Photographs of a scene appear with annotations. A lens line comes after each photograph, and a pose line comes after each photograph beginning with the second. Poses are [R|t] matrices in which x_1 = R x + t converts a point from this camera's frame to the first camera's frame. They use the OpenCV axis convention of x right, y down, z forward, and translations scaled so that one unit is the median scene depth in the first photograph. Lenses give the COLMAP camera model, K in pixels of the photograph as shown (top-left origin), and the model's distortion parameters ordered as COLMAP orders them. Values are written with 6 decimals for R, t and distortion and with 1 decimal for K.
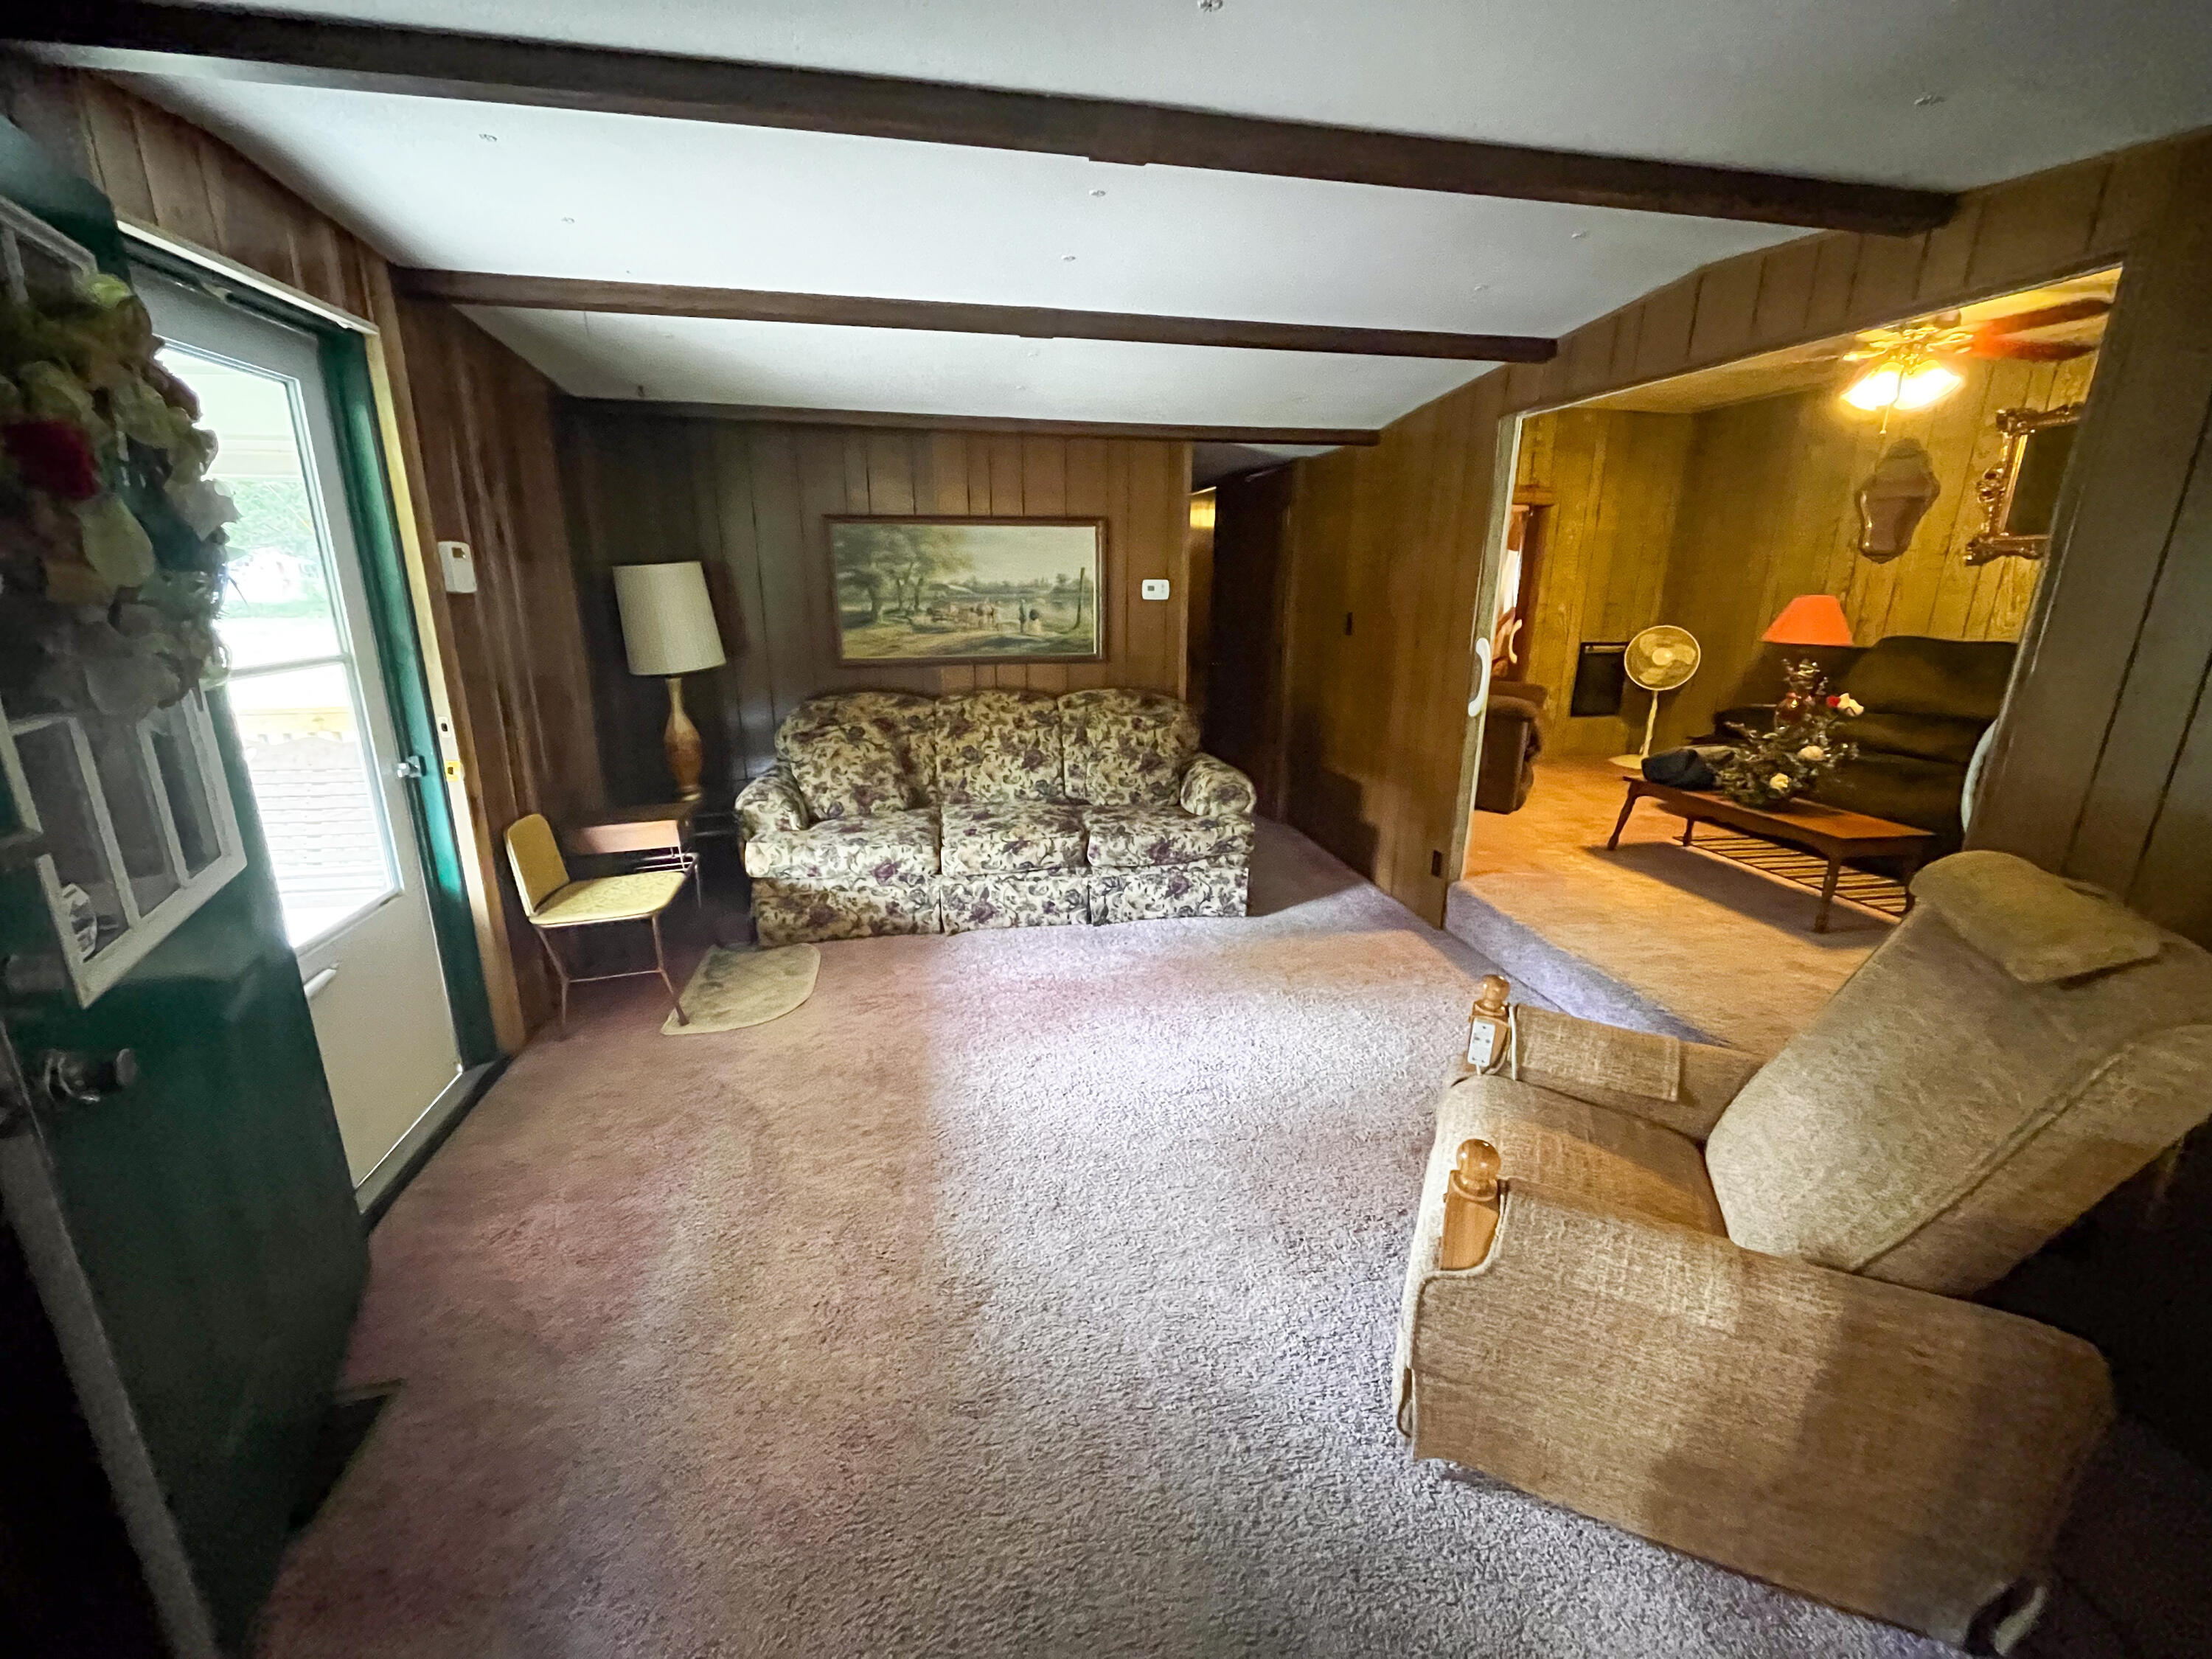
lens RADIAL K [[897.2, 0, 1115.8], [0, 897.2, 823.6], [0, 0, 1]] dist [-0.004276, 0.001738]
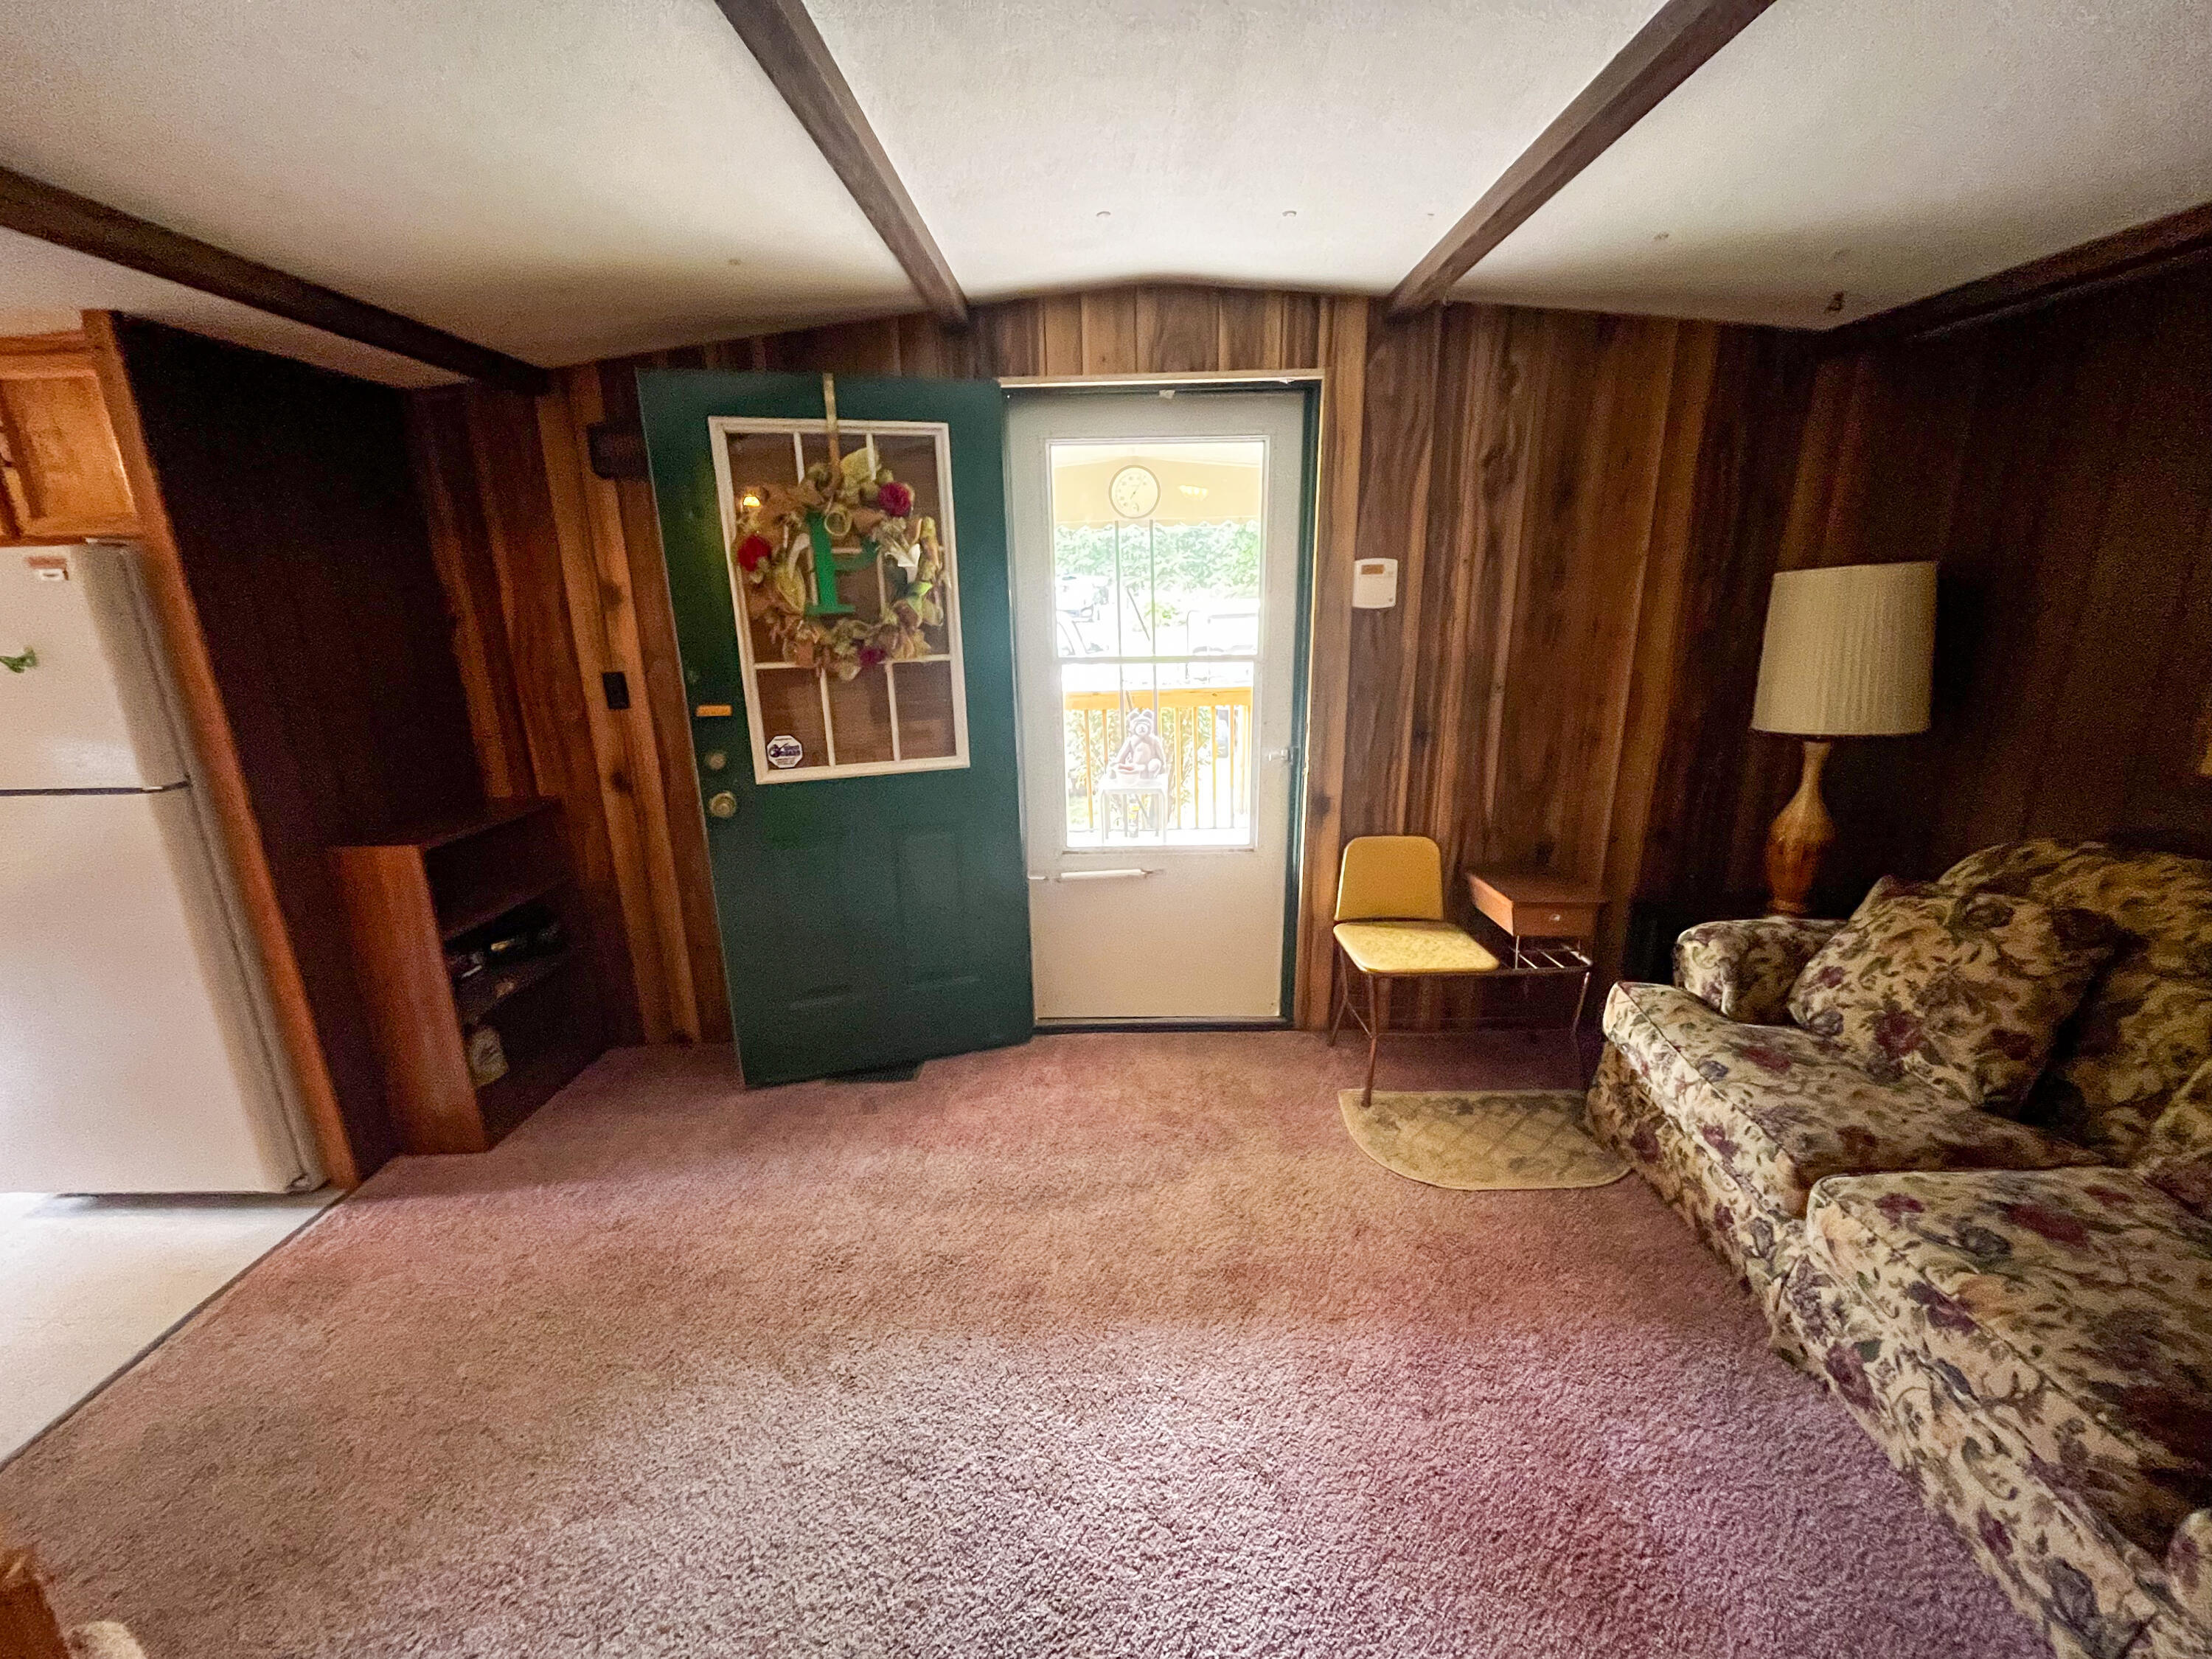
lens RADIAL K [[897.2, 0, 1112.2], [0, 897.2, 831.4], [0, 0, 1]] dist [-0.004276, 0.001738]
pose [[-0.218157, 0.258402, -0.941082, 0.259886], [-0.248407, 0.917844, 0.309606, -0.183346], [0.943770, 0.301314, -0.136045, 0.641782]]
